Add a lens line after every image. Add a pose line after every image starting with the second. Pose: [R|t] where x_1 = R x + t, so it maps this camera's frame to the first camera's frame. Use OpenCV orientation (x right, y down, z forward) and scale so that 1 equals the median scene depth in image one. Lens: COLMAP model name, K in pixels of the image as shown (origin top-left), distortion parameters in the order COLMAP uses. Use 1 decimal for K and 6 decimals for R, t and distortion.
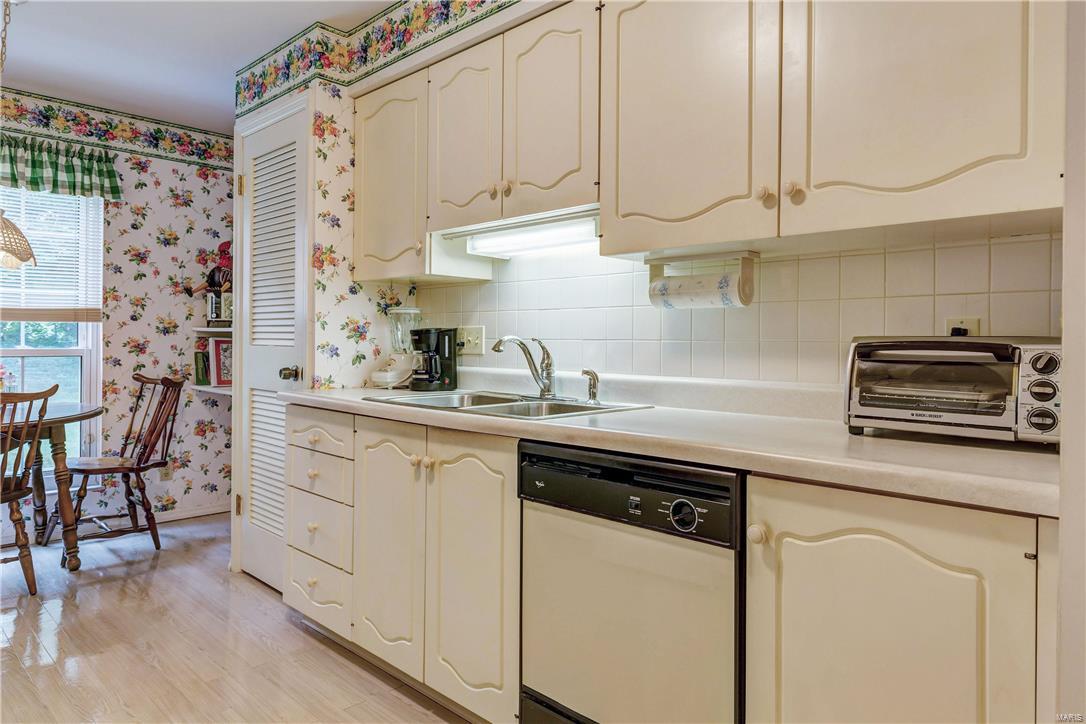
lens RADIAL K [[689.4, 0, 547.7], [0, 689.4, 342.8], [0, 0, 1]] dist [0.007897, -0.003590]
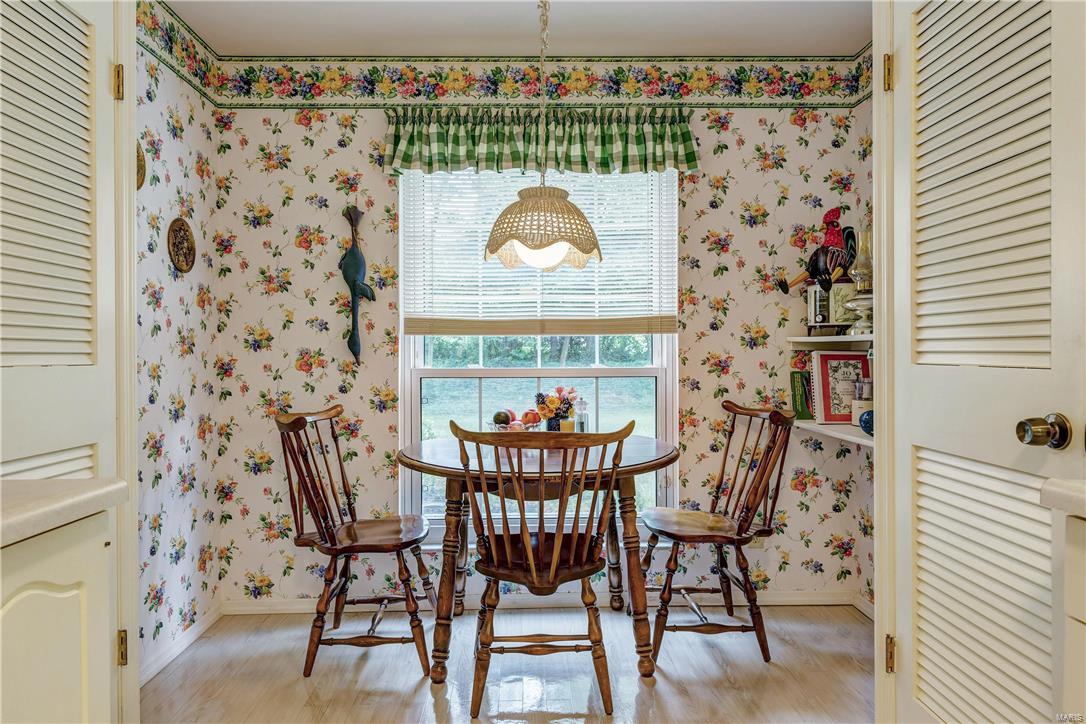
lens RADIAL K [[689.4, 0, 517.5], [0, 689.4, 355.0], [0, 0, 1]] dist [0.007897, -0.003590]
pose [[0.698721, -0.011118, -0.715308, -0.313521], [0.009654, 0.999935, -0.006113, -0.003627], [0.715329, -0.002634, 0.698783, 0.477670]]
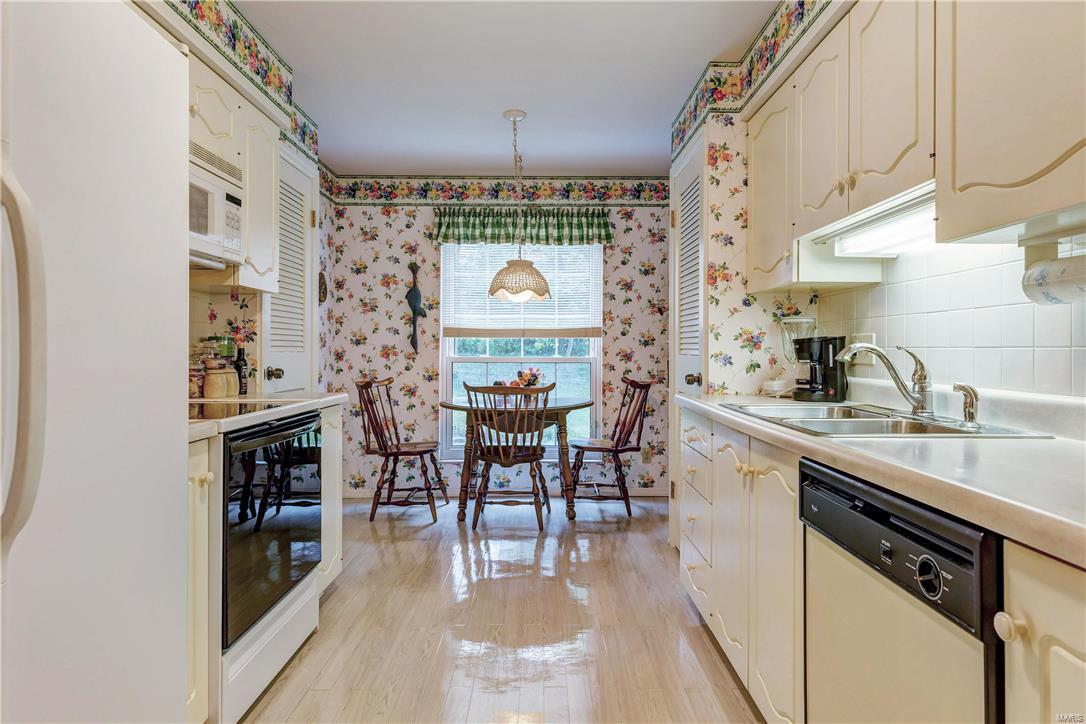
lens RADIAL K [[626.7, 0, 531.5], [0, 626.7, 348.7], [0, 0, 1]] dist [0.003886, 0.001407]
pose [[0.695819, -0.006882, -0.718185, 0.179123], [0.001554, 0.999966, -0.008076, 0.001882], [0.718216, 0.004503, 0.695806, 0.094062]]
